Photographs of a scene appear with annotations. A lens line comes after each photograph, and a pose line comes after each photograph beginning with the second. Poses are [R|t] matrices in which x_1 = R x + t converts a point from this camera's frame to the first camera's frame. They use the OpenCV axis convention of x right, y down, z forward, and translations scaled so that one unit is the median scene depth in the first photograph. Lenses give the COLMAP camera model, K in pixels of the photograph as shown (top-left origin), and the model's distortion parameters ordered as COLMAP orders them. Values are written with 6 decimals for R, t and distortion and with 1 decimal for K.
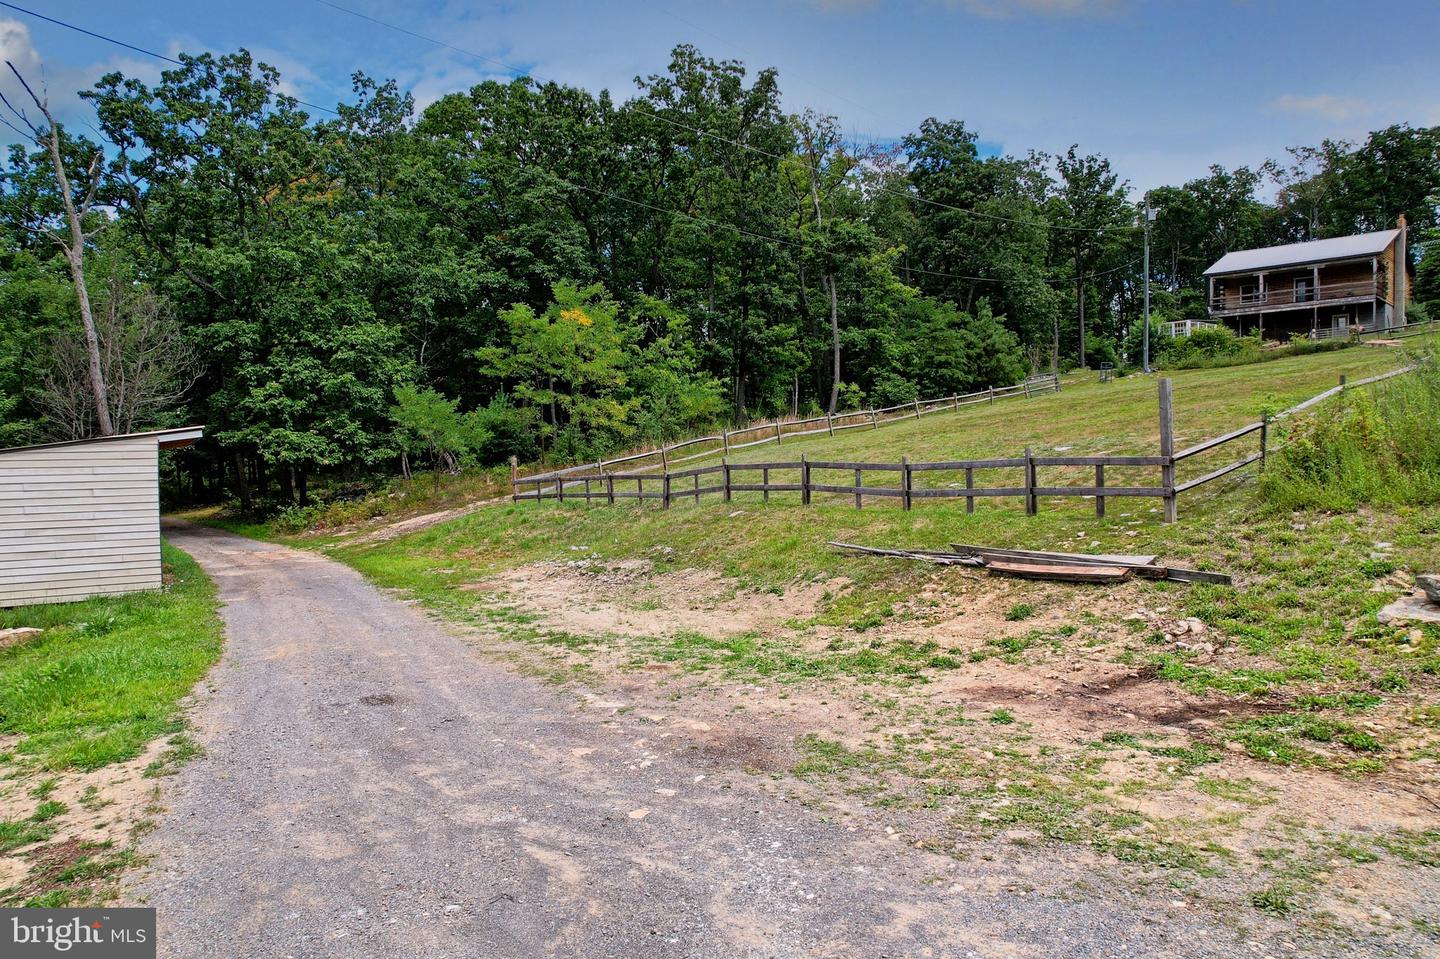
lens RADIAL K [[980.2, 0, 720.0], [0, 980.2, 479.5], [0, 0, 1]] dist [-0.091918, 0.089694]
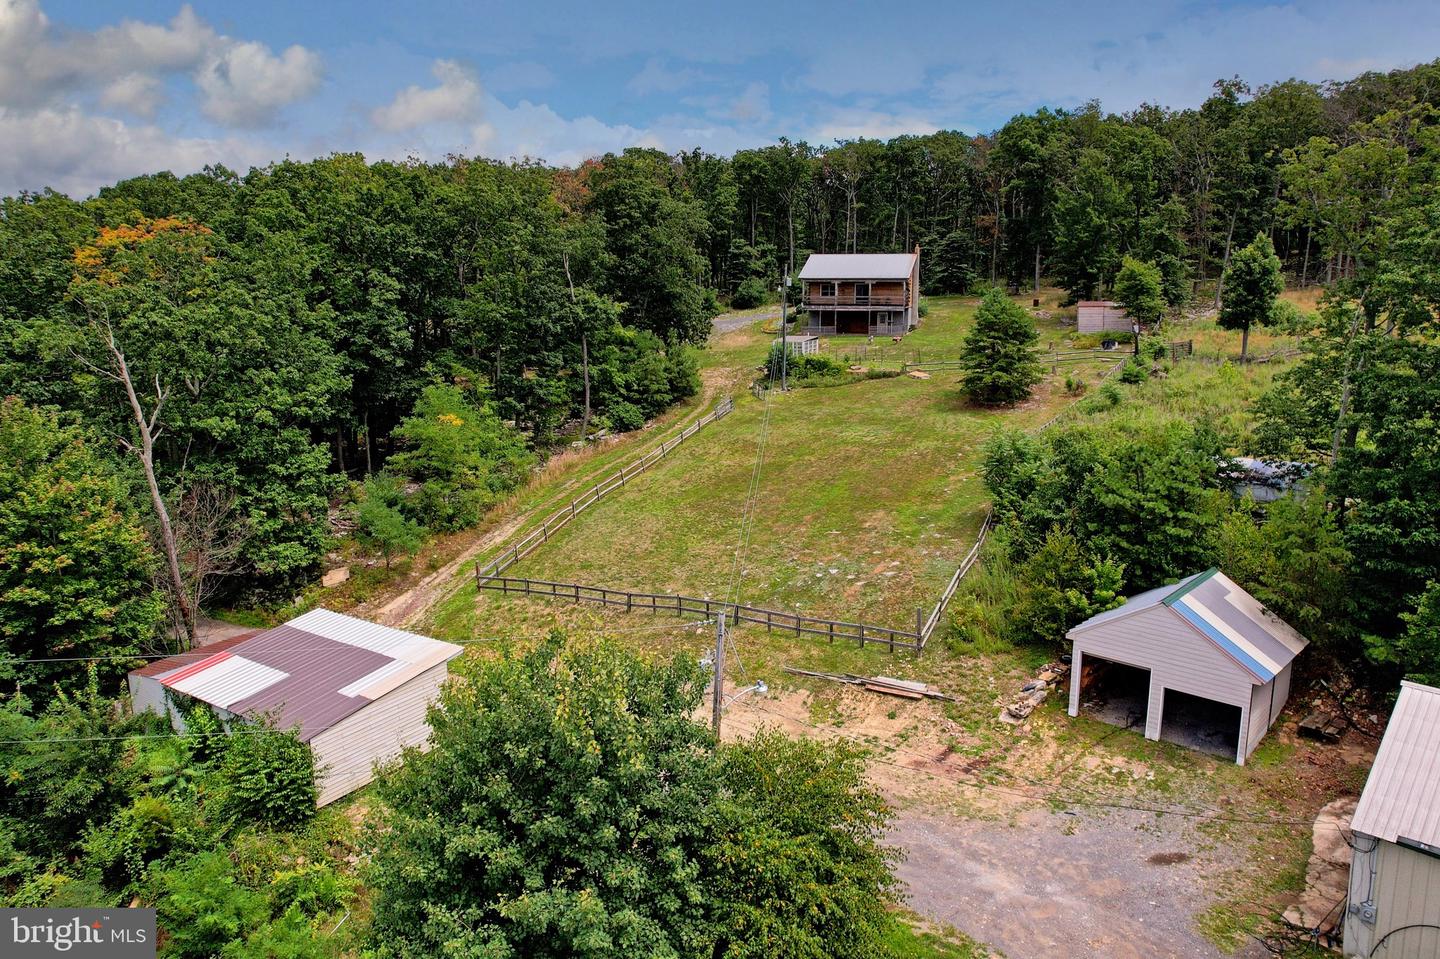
lens RADIAL K [[980.2, 0, 720.0], [0, 980.2, 479.5], [0, 0, 1]] dist [-0.091918, 0.089694]
pose [[0.889229, -0.089832, 0.448556, -1.067961], [0.002672, 0.981533, 0.191274, -0.852537], [-0.457455, -0.168888, 0.873047, -0.925016]]
